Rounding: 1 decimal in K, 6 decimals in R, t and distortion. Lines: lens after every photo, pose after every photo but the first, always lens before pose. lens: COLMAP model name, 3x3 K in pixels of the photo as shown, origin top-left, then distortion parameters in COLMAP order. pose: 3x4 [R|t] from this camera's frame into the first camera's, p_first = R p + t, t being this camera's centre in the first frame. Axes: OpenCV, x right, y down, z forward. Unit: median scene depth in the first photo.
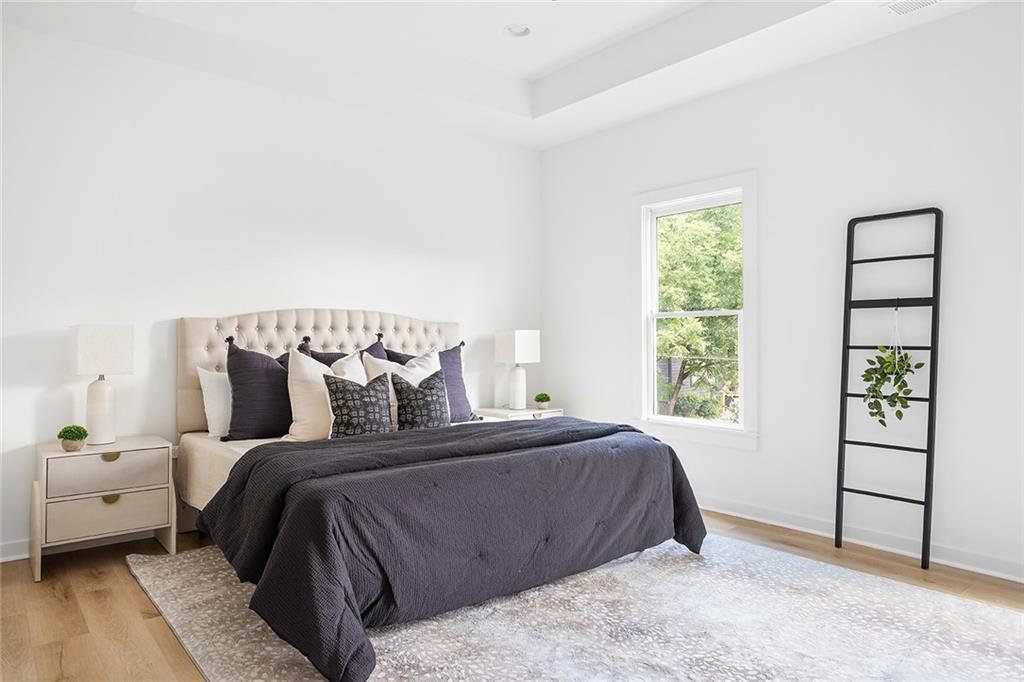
lens RADIAL K [[644.8, 0, 508.2], [0, 644.8, 337.8], [0, 0, 1]] dist [-0.006524, 0.000707]
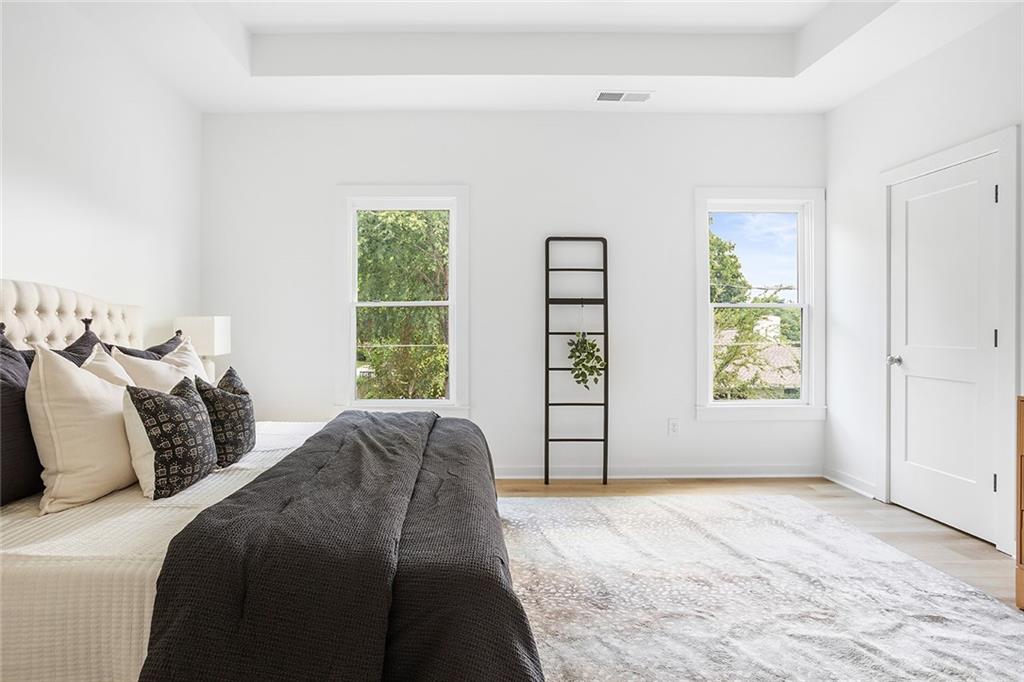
lens RADIAL K [[539.2, 0, 485.1], [0, 539.2, 334.8], [0, 0, 1]] dist [-0.029065, 0.000172]
pose [[0.644817, -0.010541, 0.764264, -0.435715], [-0.002062, 0.999877, 0.015530, 0.000384], [-0.764334, -0.011590, 0.644716, 0.405416]]
